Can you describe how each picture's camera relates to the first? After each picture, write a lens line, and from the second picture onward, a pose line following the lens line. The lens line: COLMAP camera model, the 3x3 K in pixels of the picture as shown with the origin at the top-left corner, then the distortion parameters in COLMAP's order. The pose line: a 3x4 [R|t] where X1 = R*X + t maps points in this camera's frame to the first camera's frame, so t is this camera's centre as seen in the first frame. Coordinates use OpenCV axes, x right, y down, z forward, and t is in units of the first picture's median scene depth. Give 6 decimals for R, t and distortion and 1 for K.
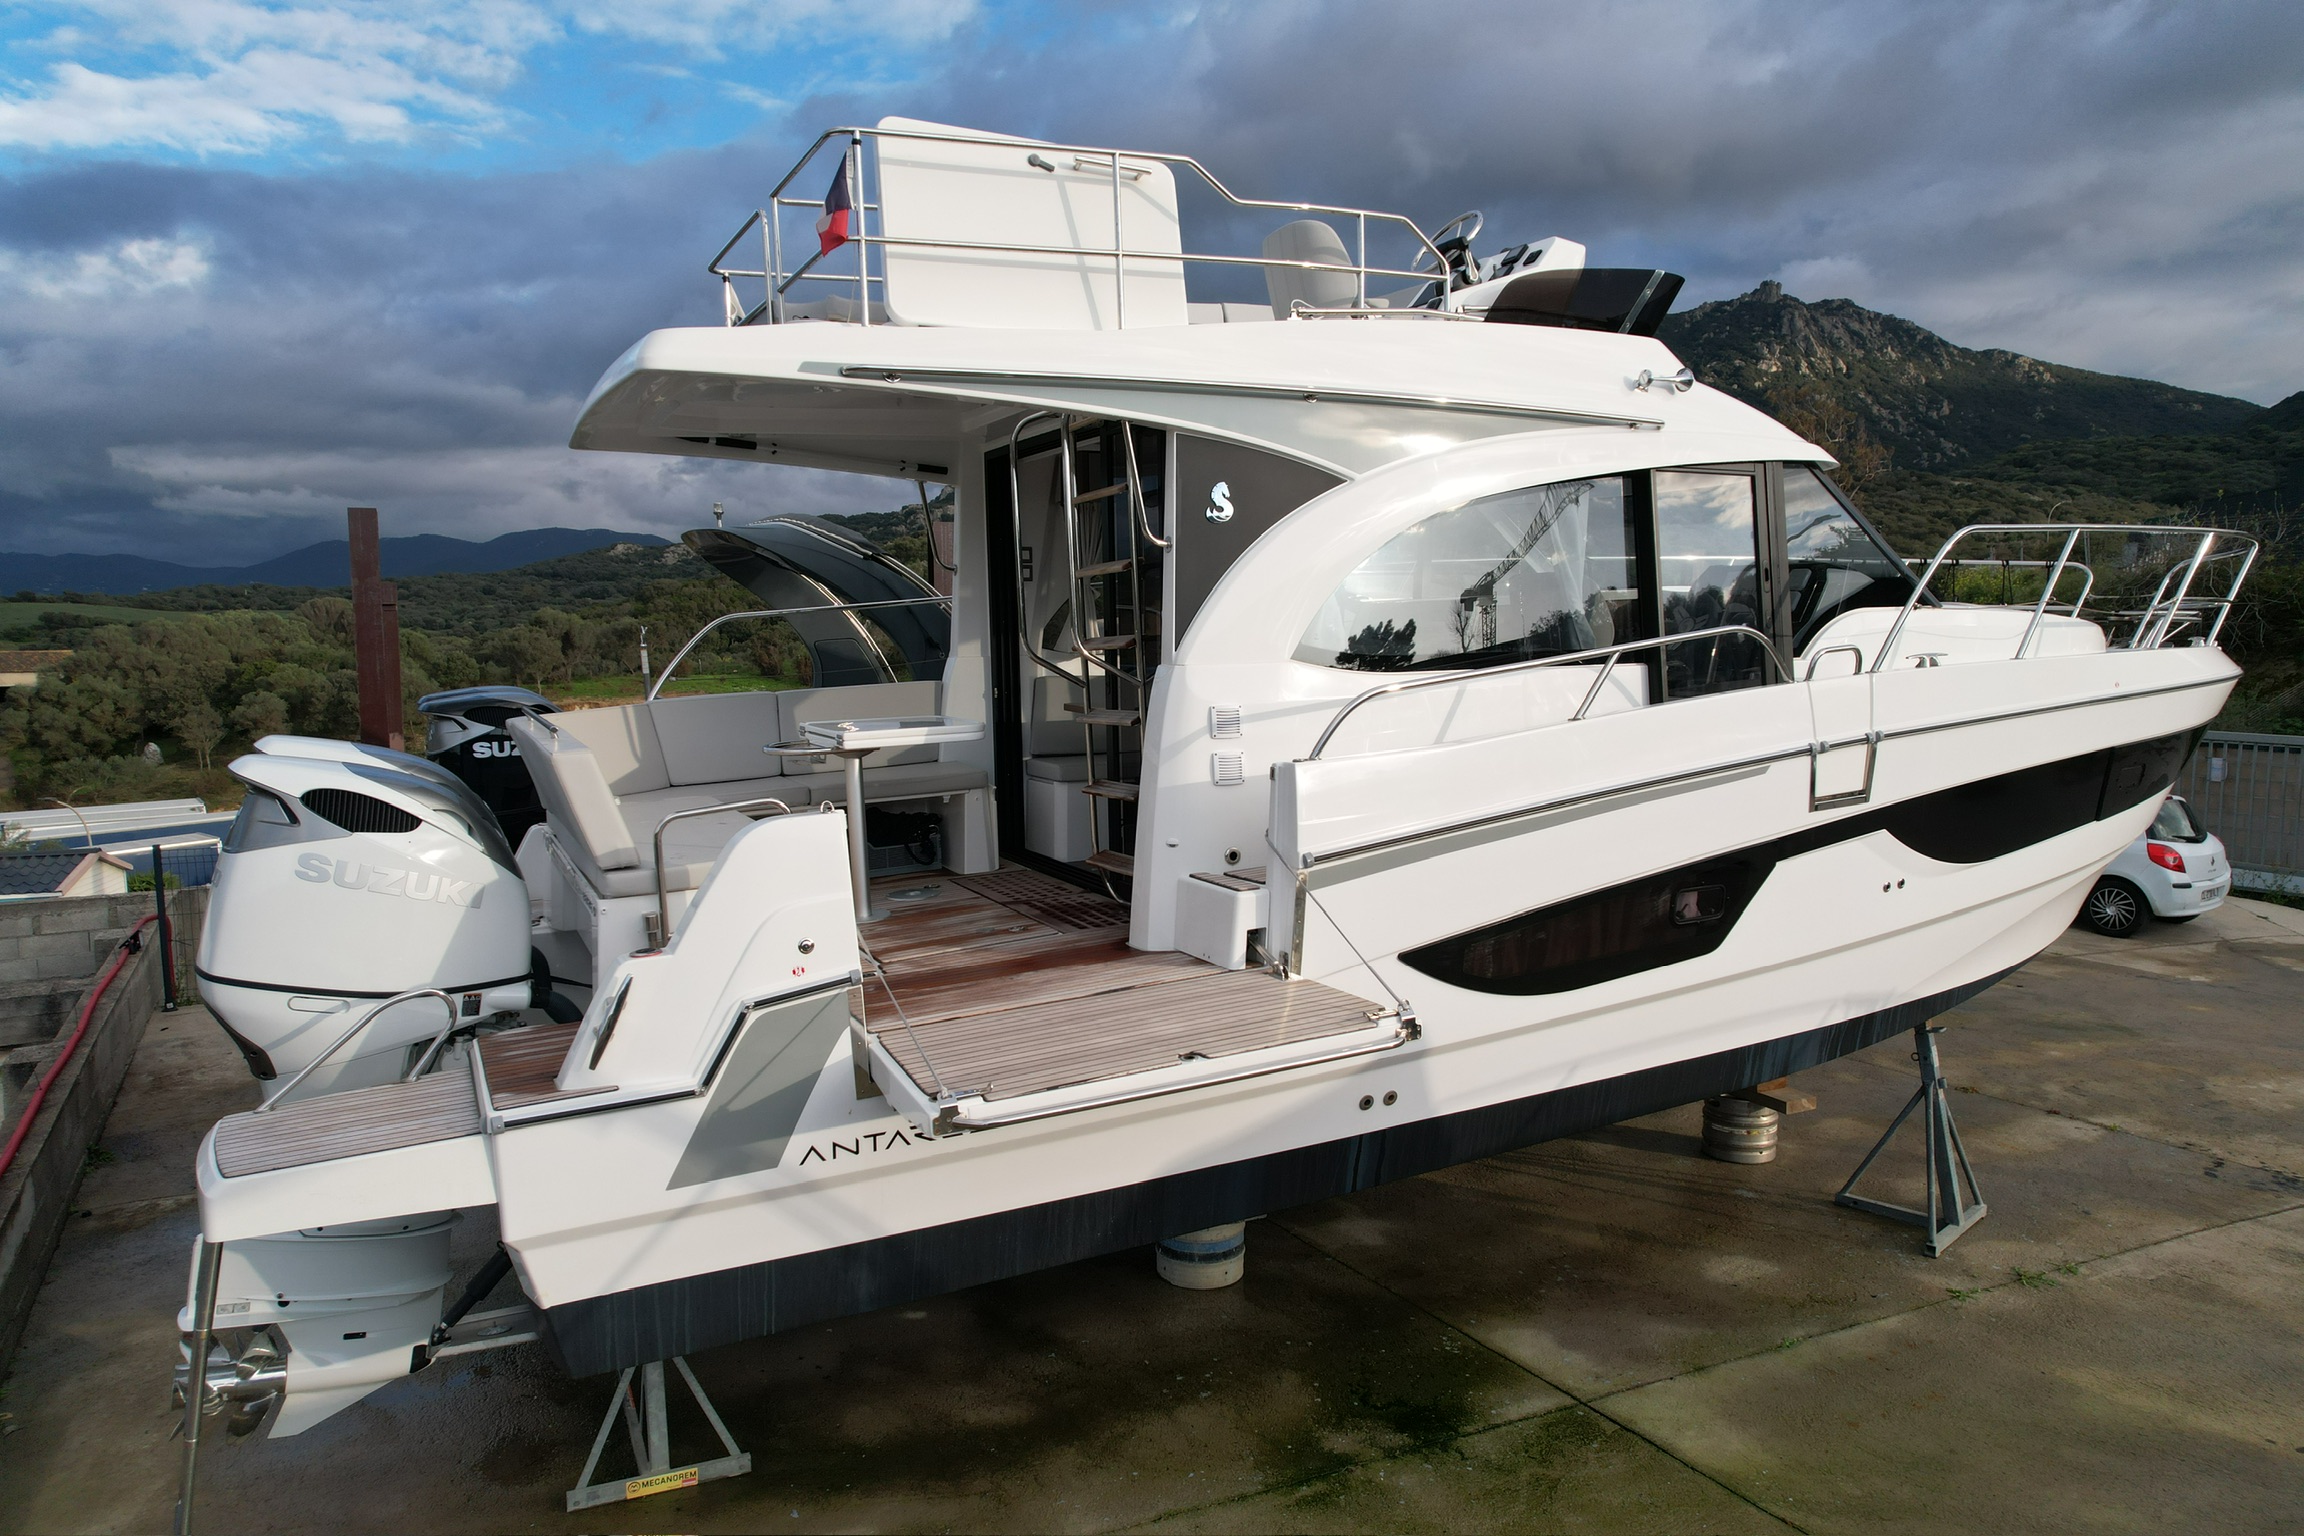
lens RADIAL K [[1474.5, 0, 1156.8], [0, 1474.5, 786.3], [0, 0, 1]] dist [-0.075206, 0.069690]
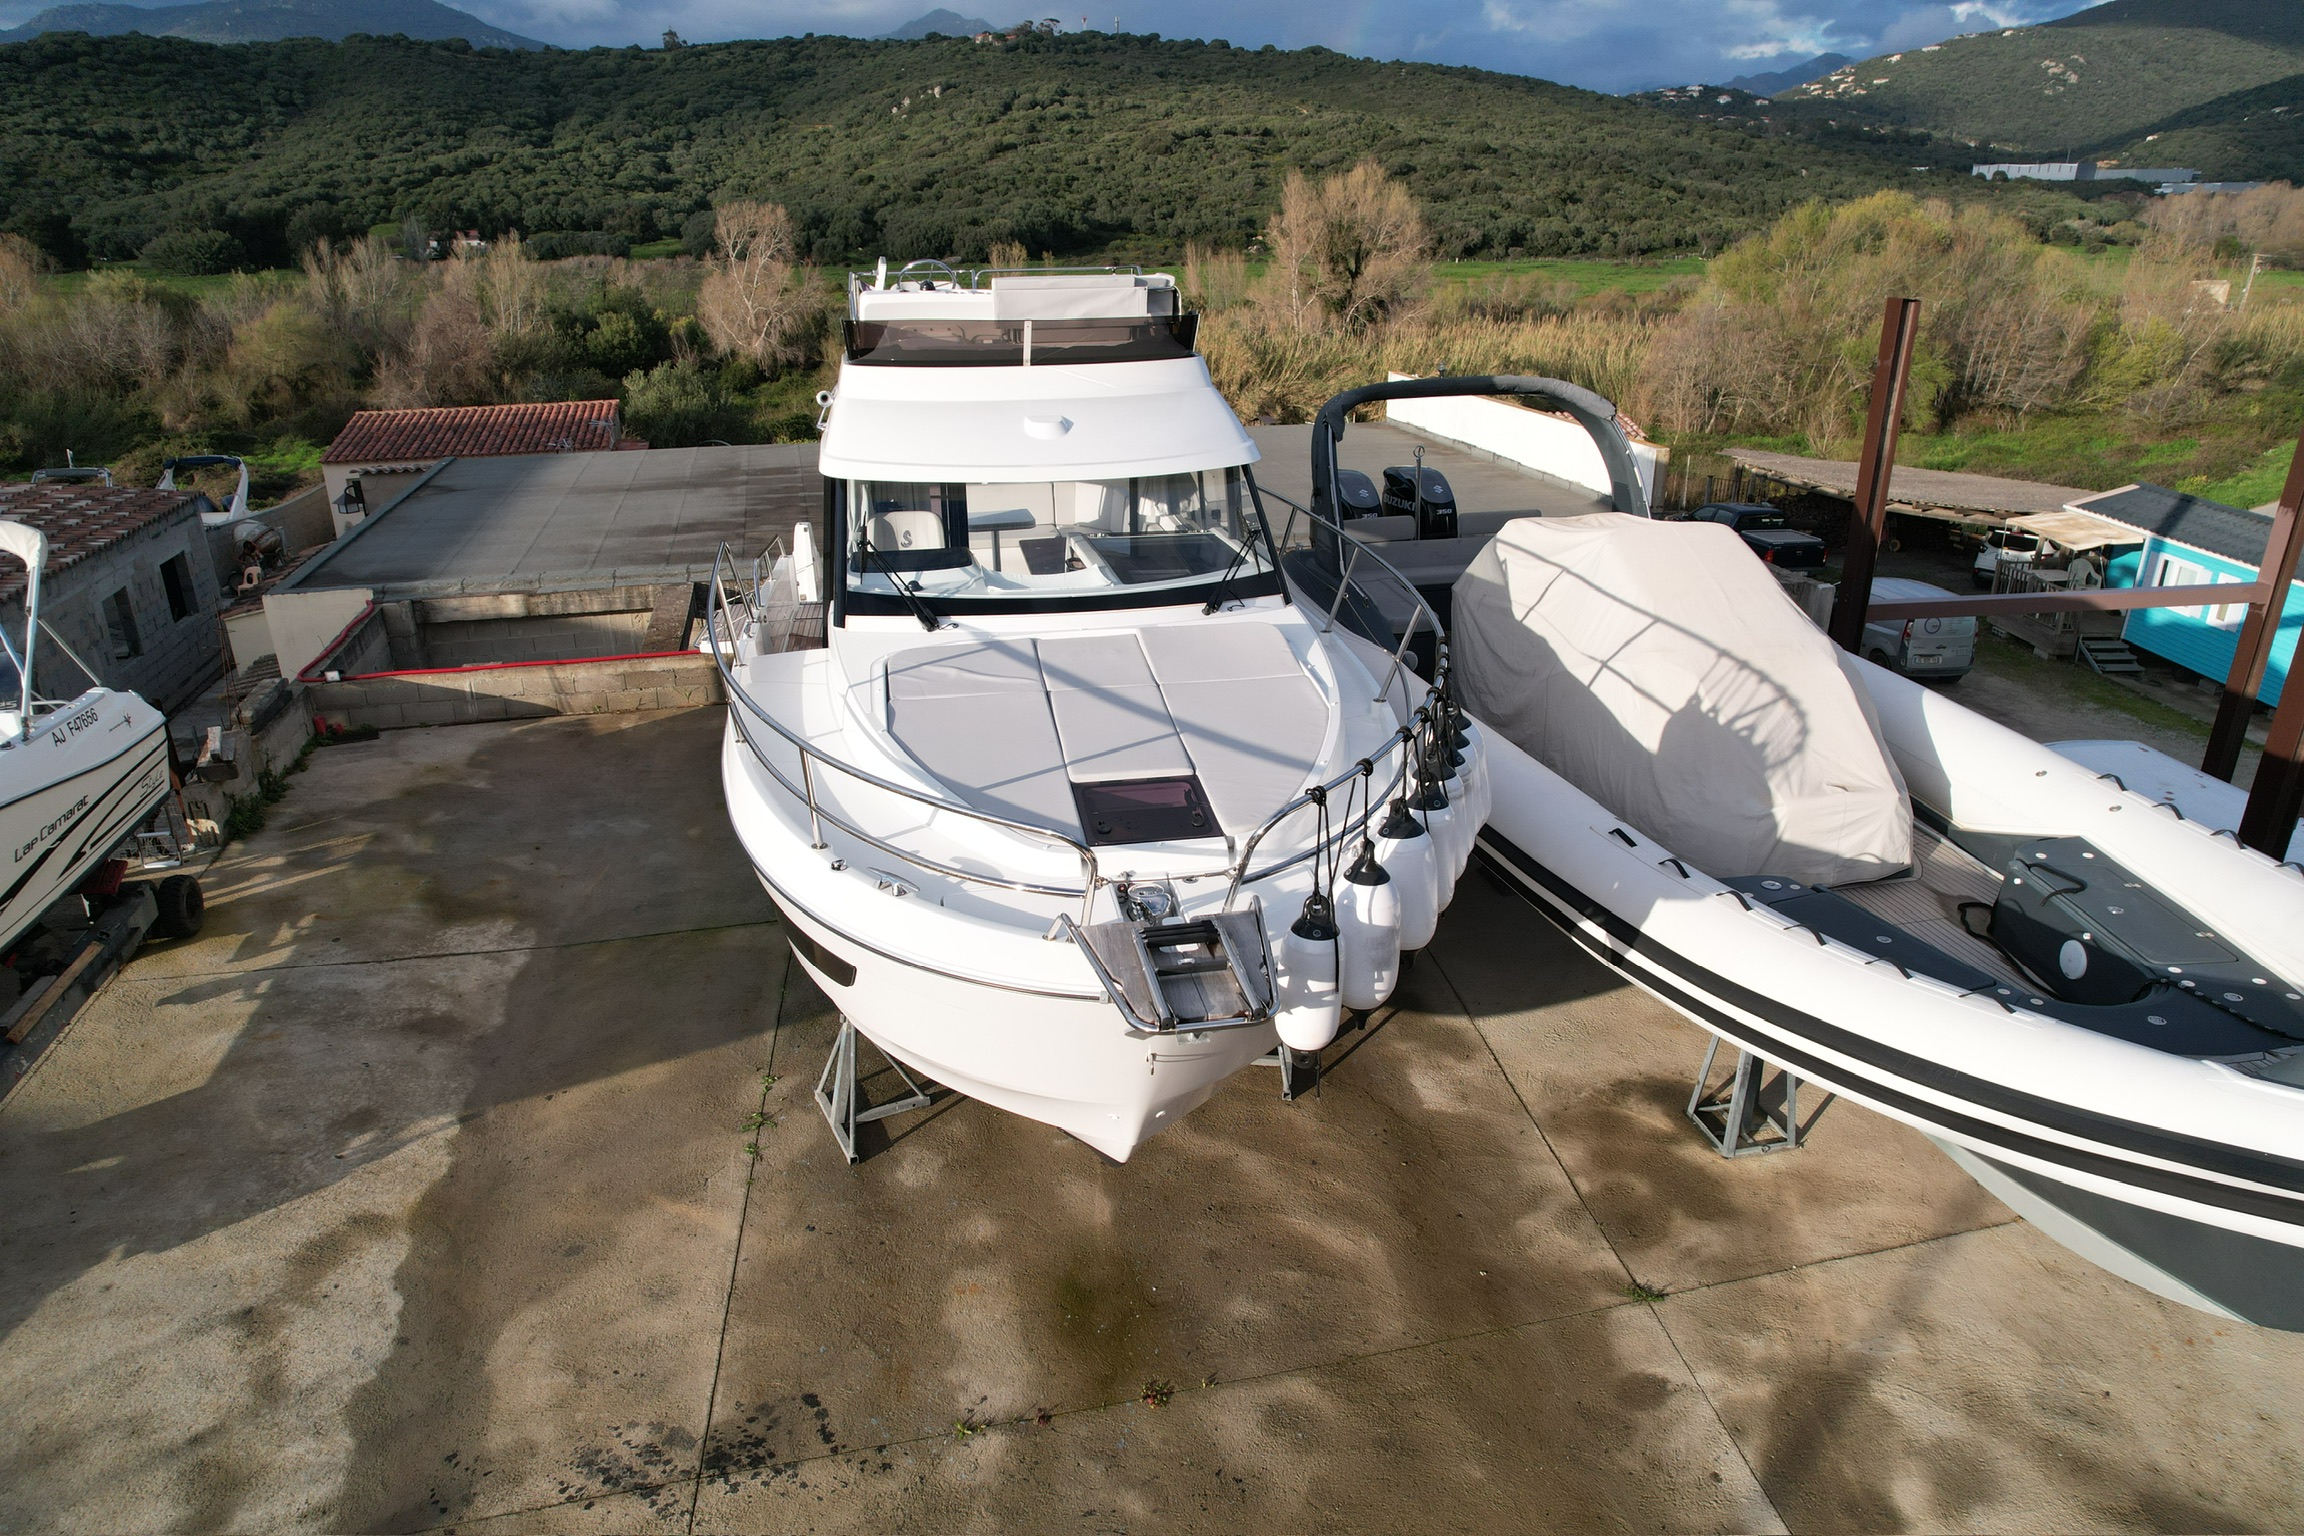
lens RADIAL K [[1474.5, 0, 1158.7], [0, 1474.5, 783.4], [0, 0, 1]] dist [-0.075206, 0.069690]
pose [[-0.290705, 0.365192, -0.884379, 1.911639], [-0.096819, 0.908325, 0.406906, -0.626425], [0.951901, 0.203915, -0.228697, 1.947497]]
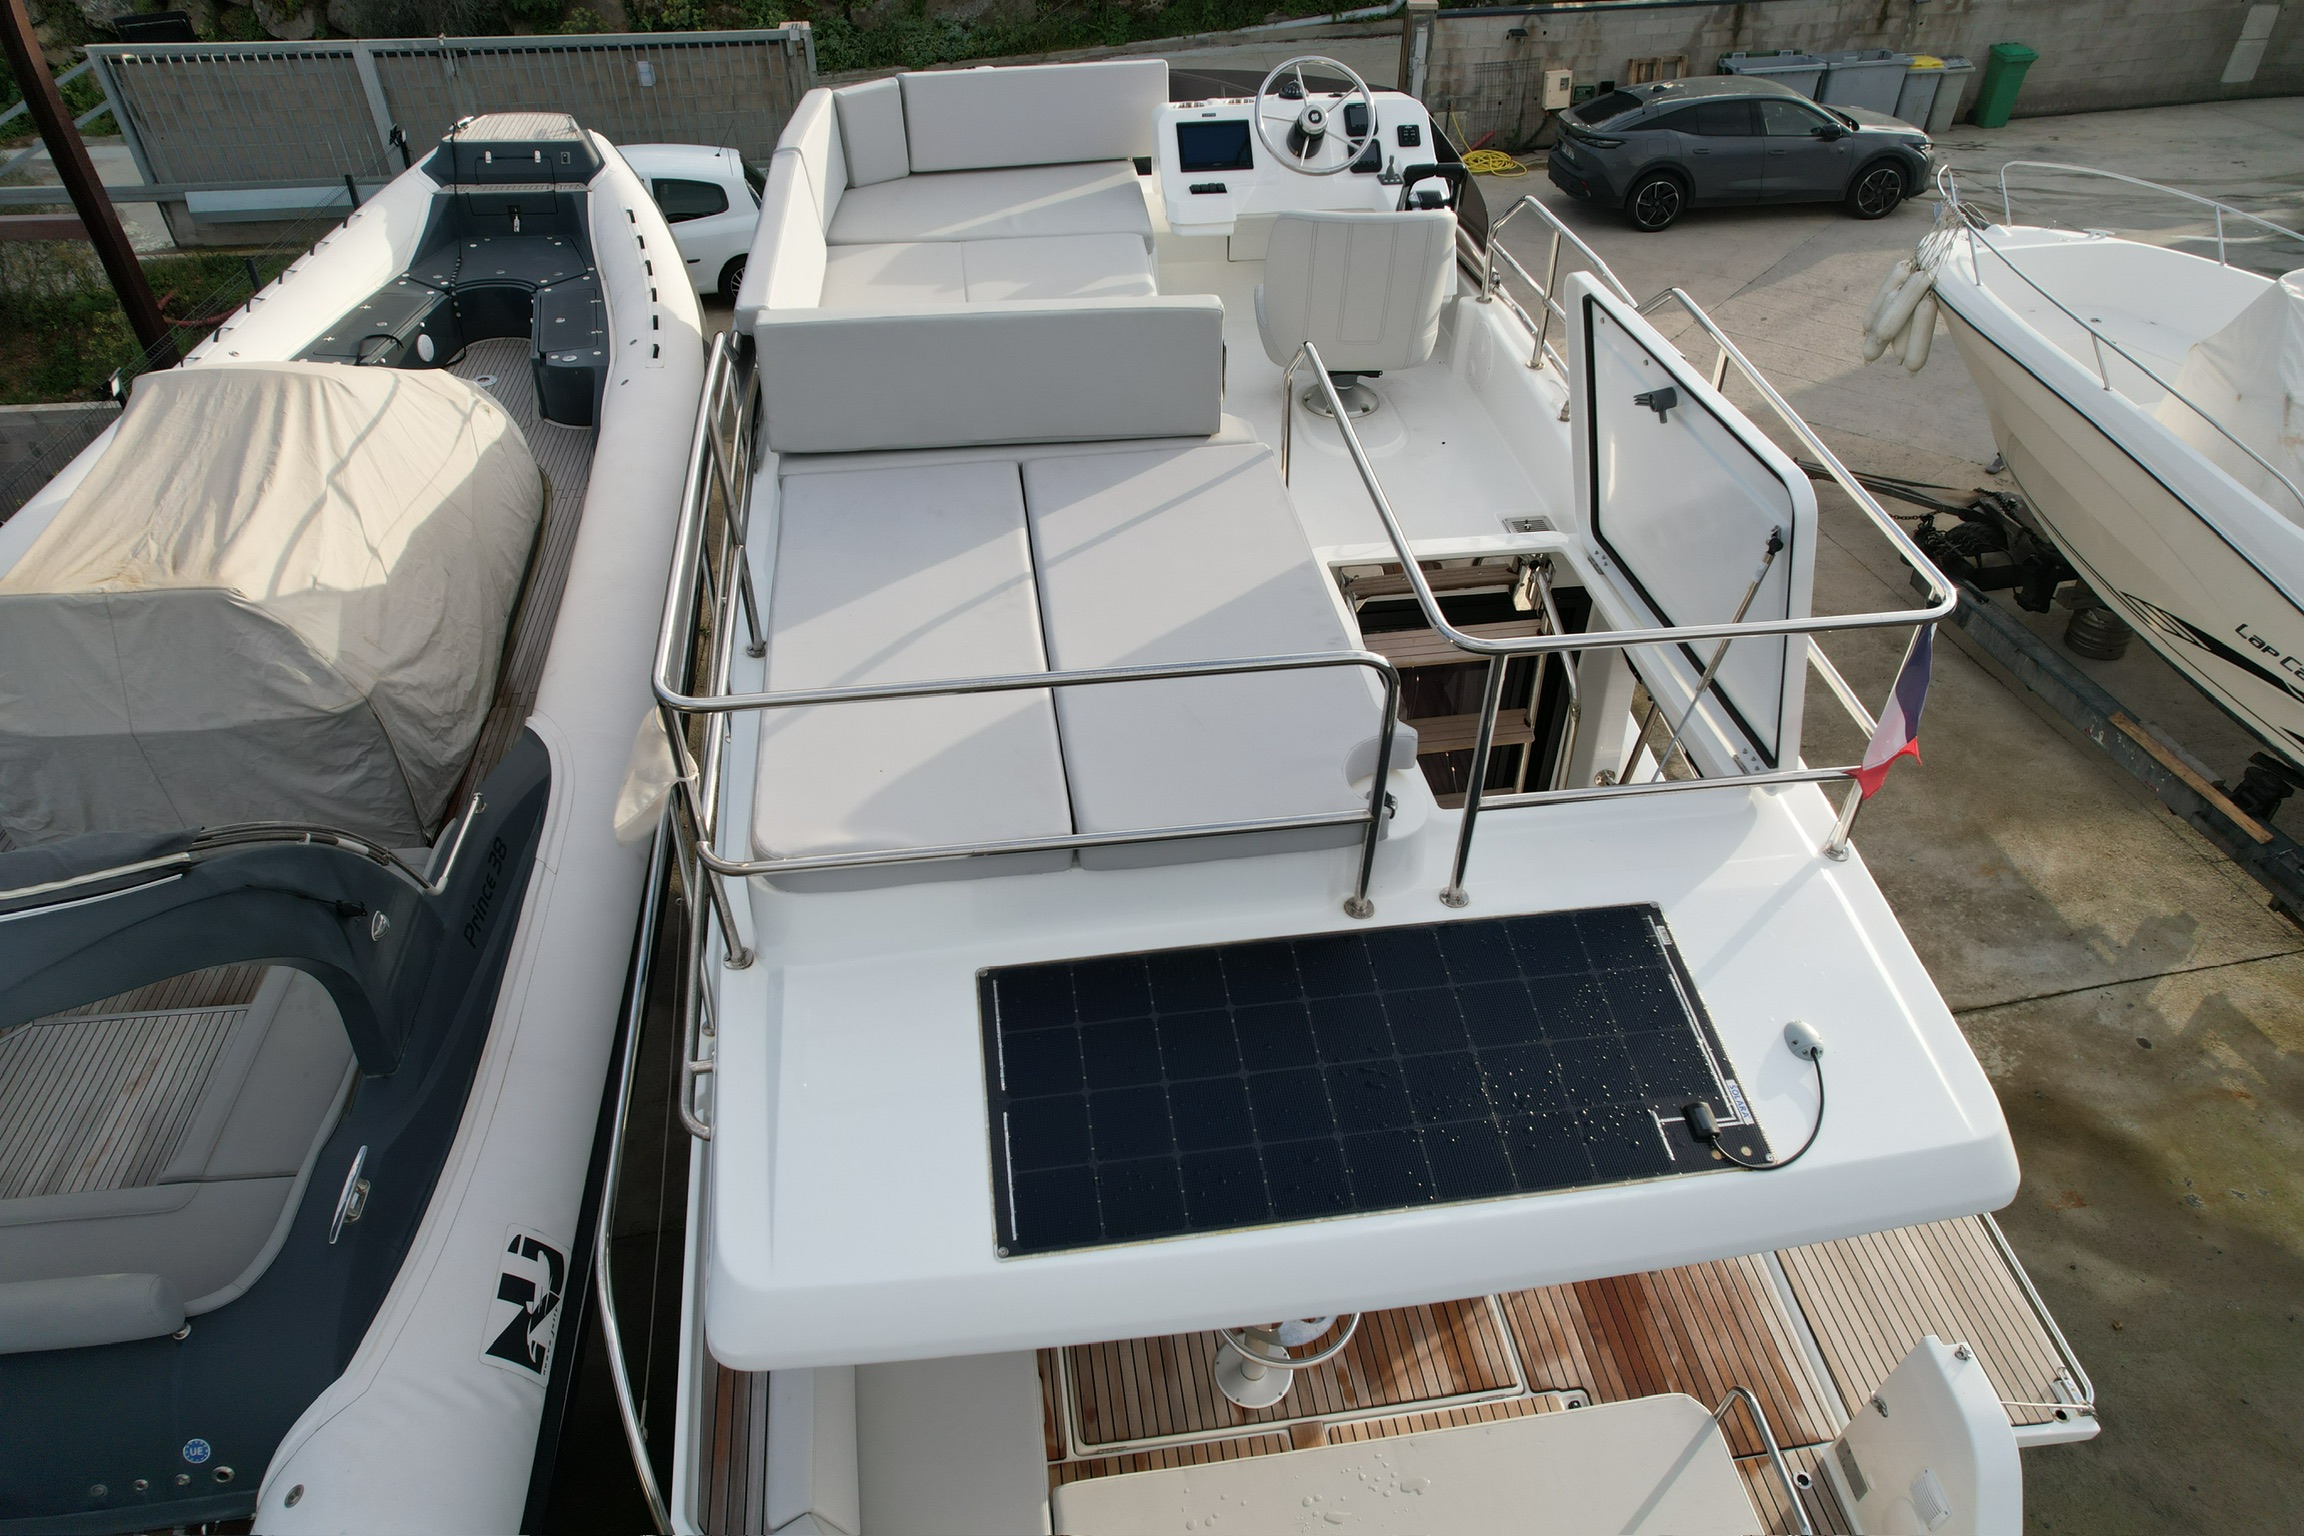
lens RADIAL K [[1474.5, 0, 1158.3], [0, 1474.5, 779.7], [0, 0, 1]] dist [-0.075206, 0.069690]
pose [[0.329547, -0.591422, 0.735948, -0.630680], [0.096444, 0.796501, 0.596897, -0.633709], [-0.939200, -0.125728, 0.319523, 0.934876]]
